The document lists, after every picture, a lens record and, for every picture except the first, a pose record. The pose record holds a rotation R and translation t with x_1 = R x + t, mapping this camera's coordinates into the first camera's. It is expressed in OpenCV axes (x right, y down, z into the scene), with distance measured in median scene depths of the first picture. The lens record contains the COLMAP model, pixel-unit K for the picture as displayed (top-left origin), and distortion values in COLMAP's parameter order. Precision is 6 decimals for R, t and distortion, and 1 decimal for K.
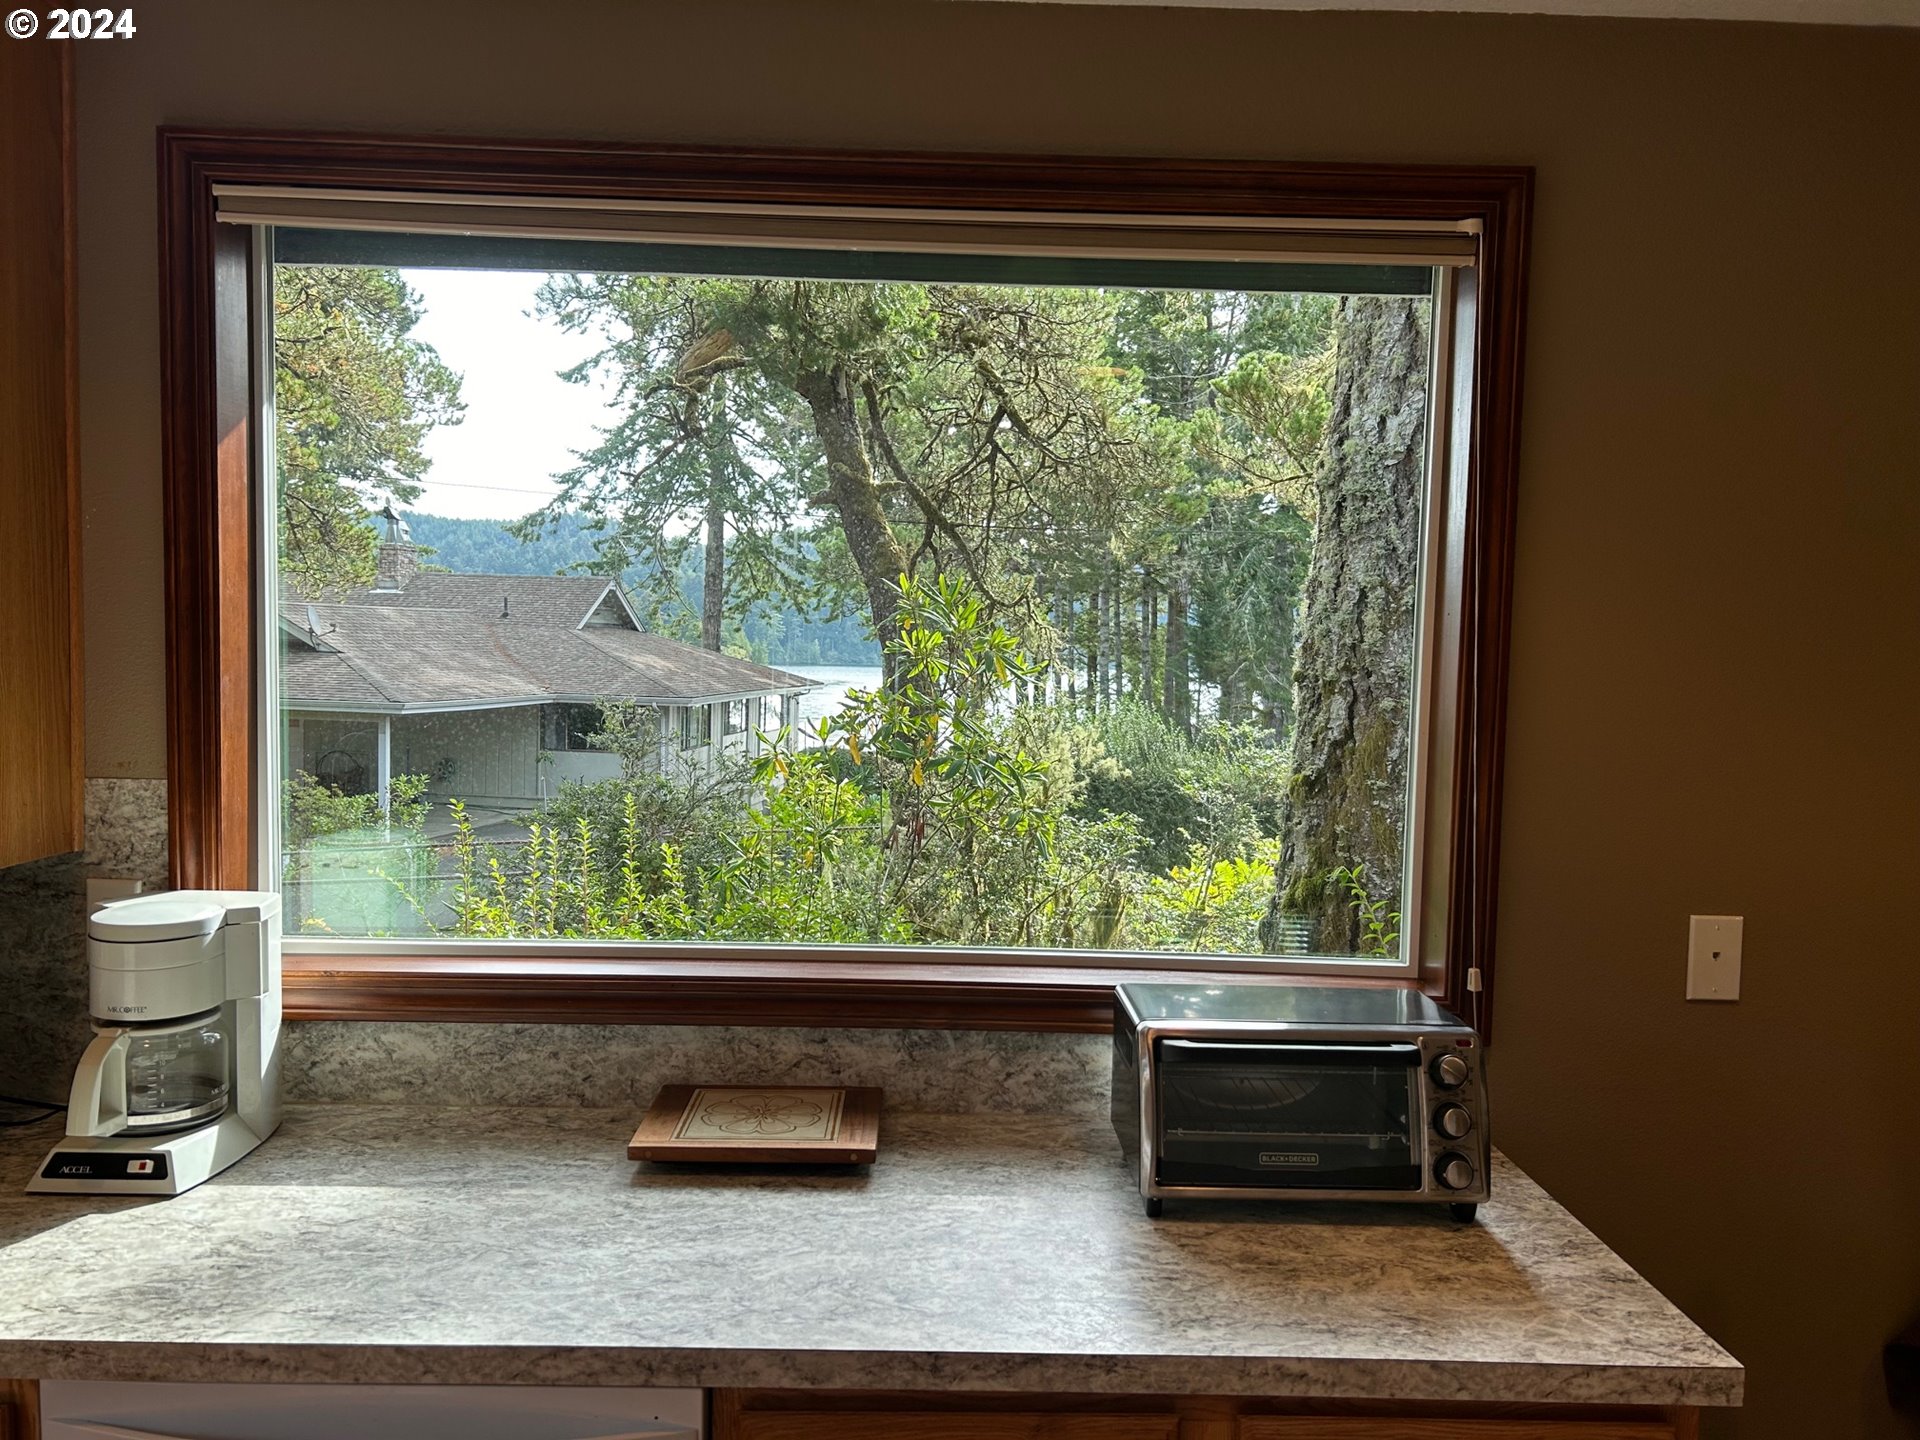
lens RADIAL K [[1440.7, 0, 945.9], [0, 1440.7, 735.5], [0, 0, 1]] dist [0.062492, -0.071077]
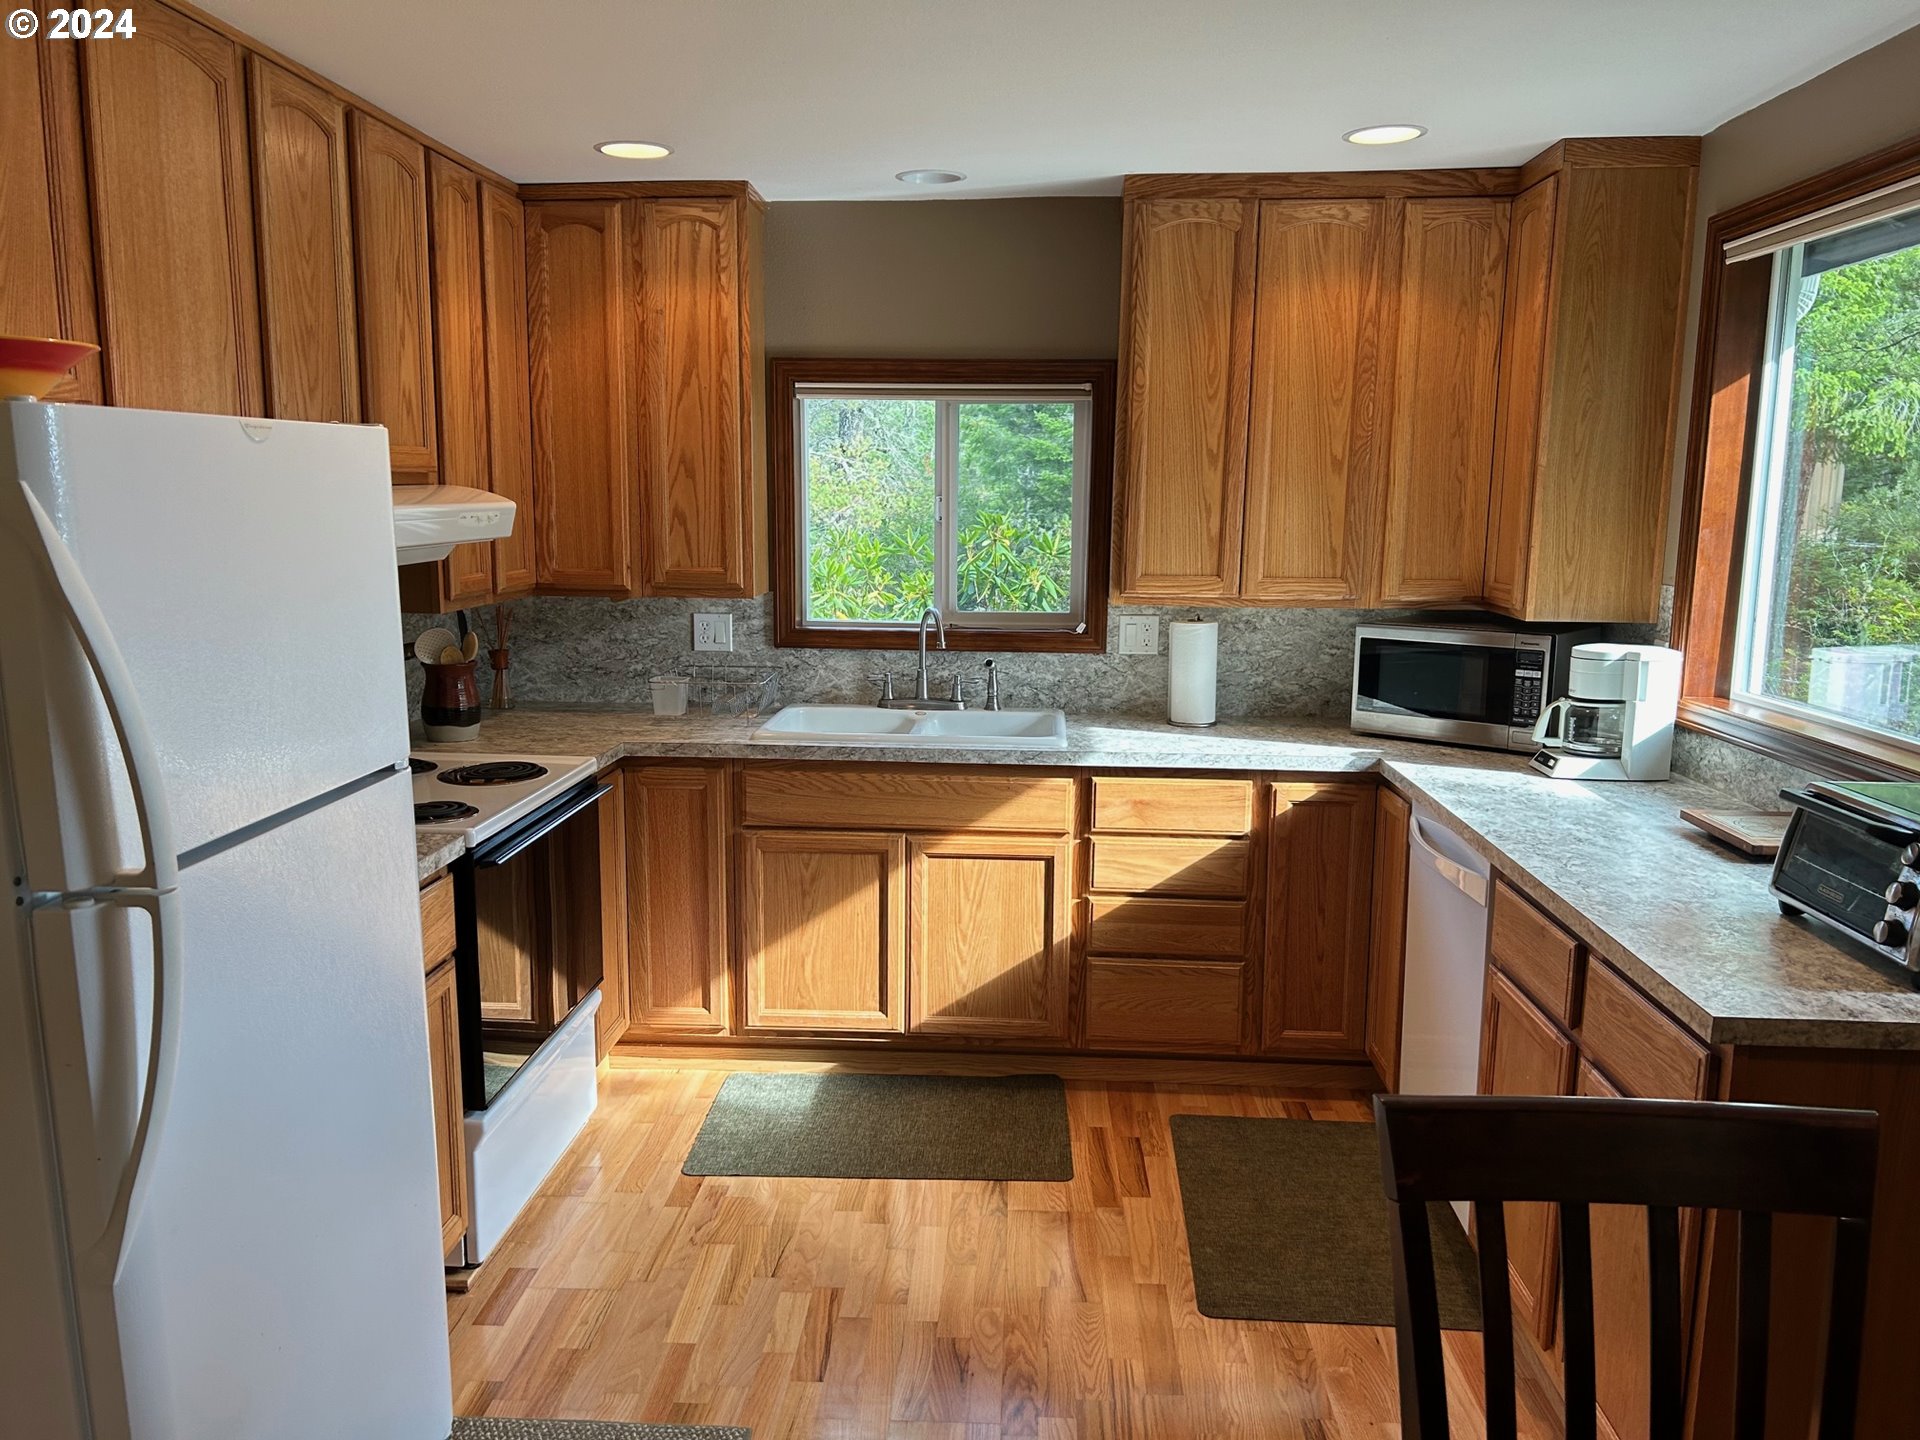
lens RADIAL K [[1440.7, 0, 945.9], [0, 1440.7, 735.5], [0, 0, 1]] dist [0.062492, -0.071077]
pose [[-0.063150, 0.150408, -0.986605, 1.623662], [-0.064128, 0.985924, 0.154409, -0.010931], [0.995942, 0.073020, -0.052615, 0.247819]]
